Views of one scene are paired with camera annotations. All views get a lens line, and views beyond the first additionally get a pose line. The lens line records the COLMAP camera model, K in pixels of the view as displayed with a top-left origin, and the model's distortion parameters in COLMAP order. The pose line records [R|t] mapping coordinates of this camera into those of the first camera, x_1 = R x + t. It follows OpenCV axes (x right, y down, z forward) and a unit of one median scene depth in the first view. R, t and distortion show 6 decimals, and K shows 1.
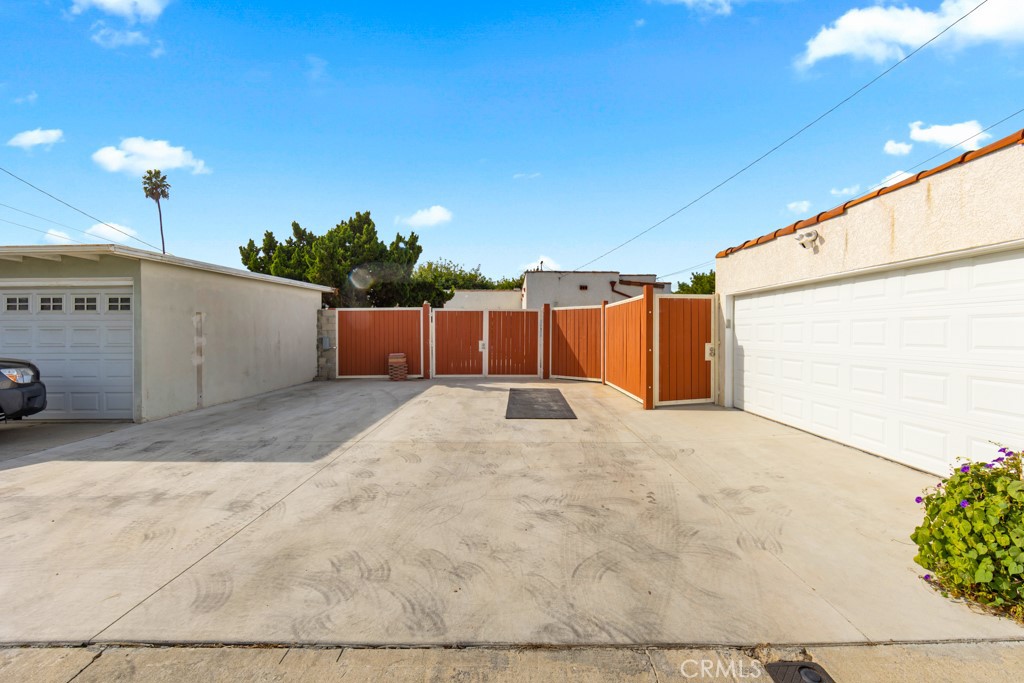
lens RADIAL K [[400.5, 0, 512.3], [0, 400.5, 330.8], [0, 0, 1]] dist [-0.001569, -0.000625]
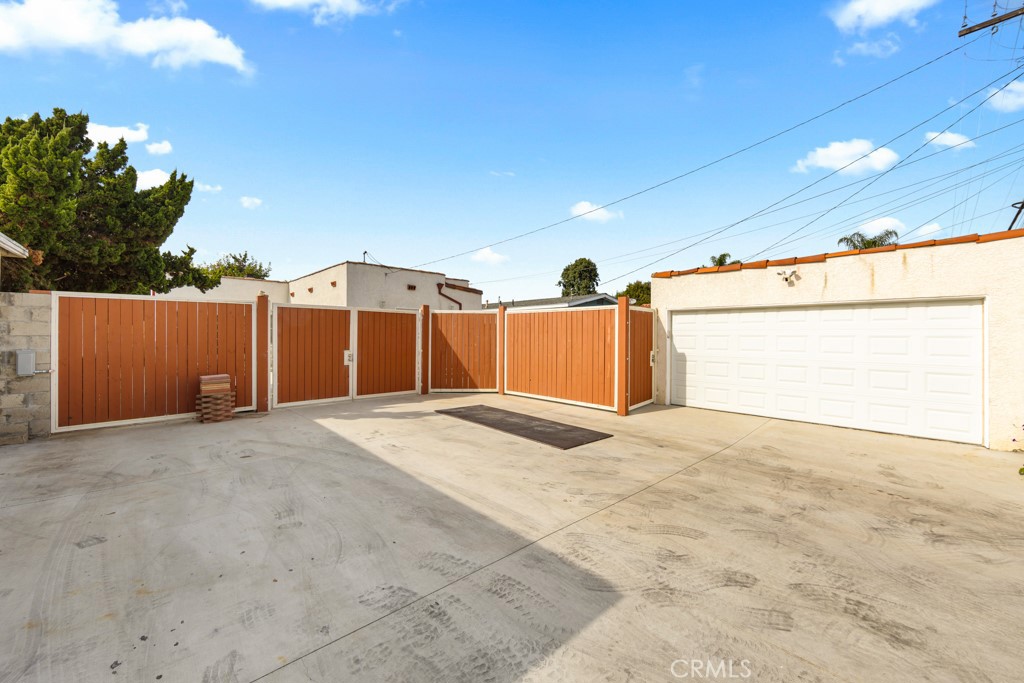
lens RADIAL K [[400.5, 0, 509.5], [0, 400.5, 332.9], [0, 0, 1]] dist [-0.001569, -0.000625]
pose [[0.740706, 0.008589, 0.671774, -0.617772], [-0.009565, 0.999952, -0.002238, -0.015656], [-0.671761, -0.004768, 0.740753, 0.448184]]
